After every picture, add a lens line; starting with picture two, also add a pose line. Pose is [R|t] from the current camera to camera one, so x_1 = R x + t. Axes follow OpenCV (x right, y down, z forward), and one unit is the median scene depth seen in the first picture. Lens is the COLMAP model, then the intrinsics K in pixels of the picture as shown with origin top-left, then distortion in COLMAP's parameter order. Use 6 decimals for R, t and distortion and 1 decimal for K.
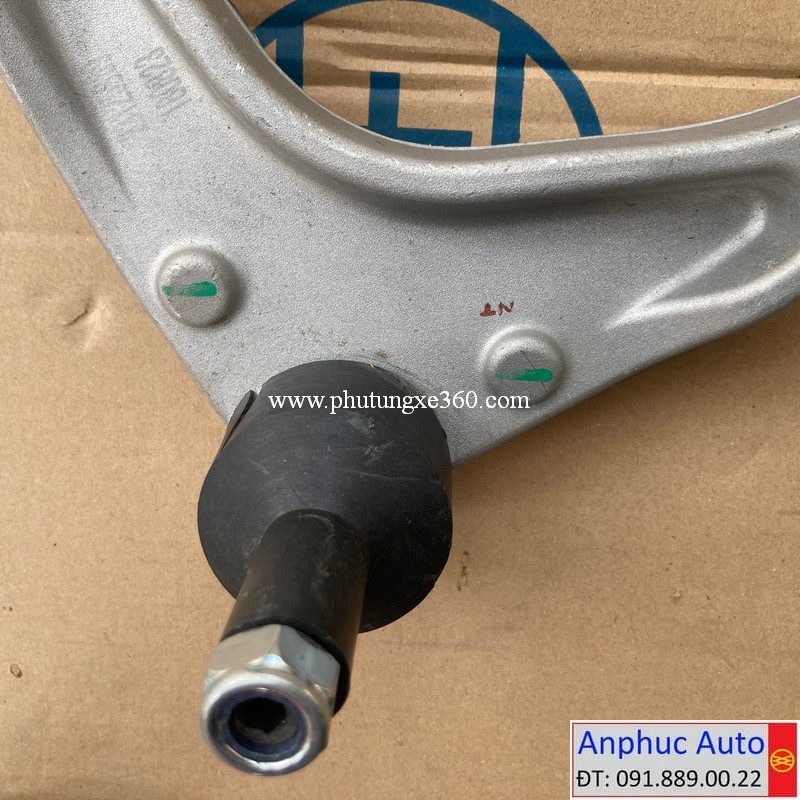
lens RADIAL K [[876.2, 0, 400.3], [0, 876.2, 372.4], [0, 0, 1]] dist [0.011586, -0.025636]
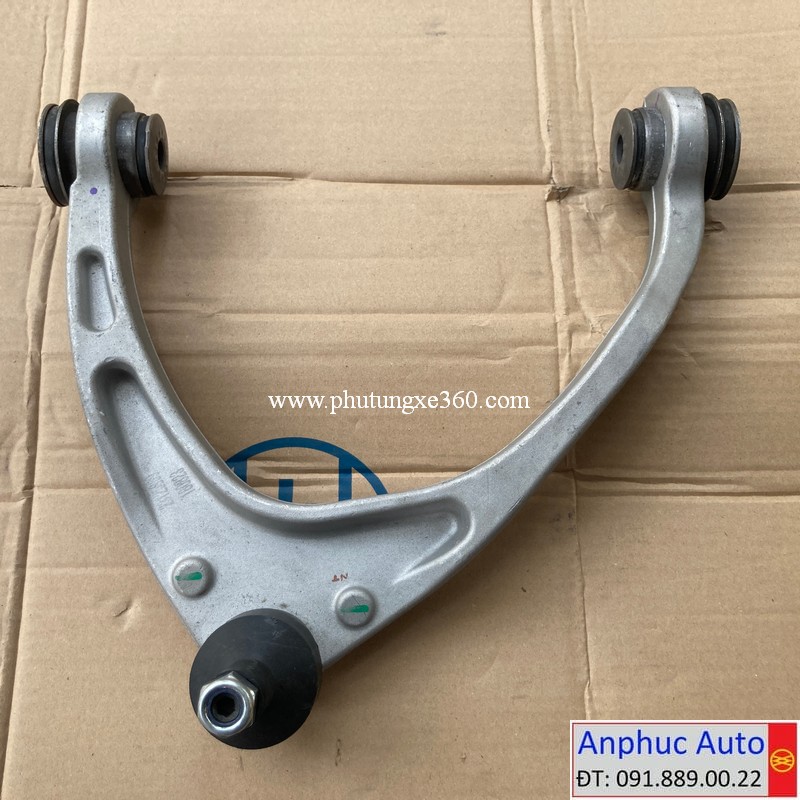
lens RADIAL K [[848.2, 0, 395.4], [0, 848.2, 403.4], [0, 0, 1]] dist [0.002522, -0.033050]
pose [[0.996491, -0.042814, 0.071919, 0.106691], [0.072627, 0.869404, -0.488735, 0.514044], [-0.041602, 0.492243, 0.869463, -0.869496]]
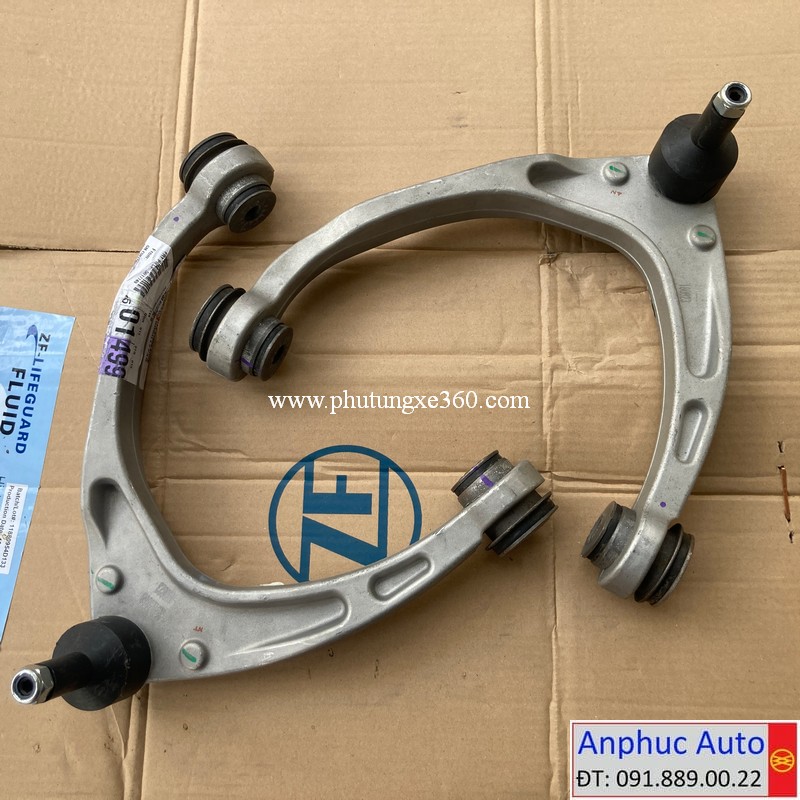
lens RADIAL K [[914.1, 0, 391.5], [0, 914.1, 386.1], [0, 0, 1]] dist [0.020683, -0.041052]
pose [[0.999403, -0.034111, -0.005535, 0.176540], [0.028113, 0.895685, -0.443799, 0.747225], [0.020096, 0.443378, 0.896109, -1.853726]]
